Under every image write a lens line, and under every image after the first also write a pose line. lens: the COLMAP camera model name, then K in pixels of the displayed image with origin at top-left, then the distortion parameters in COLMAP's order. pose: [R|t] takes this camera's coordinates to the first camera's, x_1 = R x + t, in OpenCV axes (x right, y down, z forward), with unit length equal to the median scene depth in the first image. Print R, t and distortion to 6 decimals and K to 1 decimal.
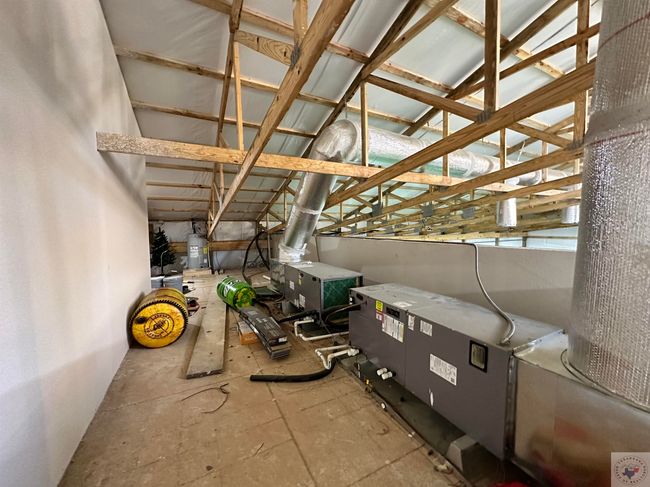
lens RADIAL K [[258.7, 0, 324.3], [0, 258.7, 244.6], [0, 0, 1]] dist [-0.004187, 0.001145]
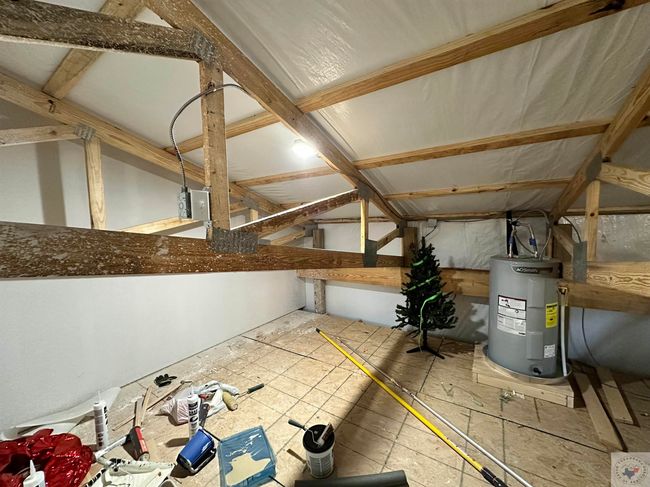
lens RADIAL K [[258.7, 0, 323.9], [0, 258.7, 242.9], [0, 0, 1]] dist [-0.004187, 0.001145]
pose [[0.482227, 0.053044, -0.874439, -0.322540], [-0.027682, 0.998589, 0.045309, -0.066804], [0.875609, 0.002357, 0.483015, 0.609397]]
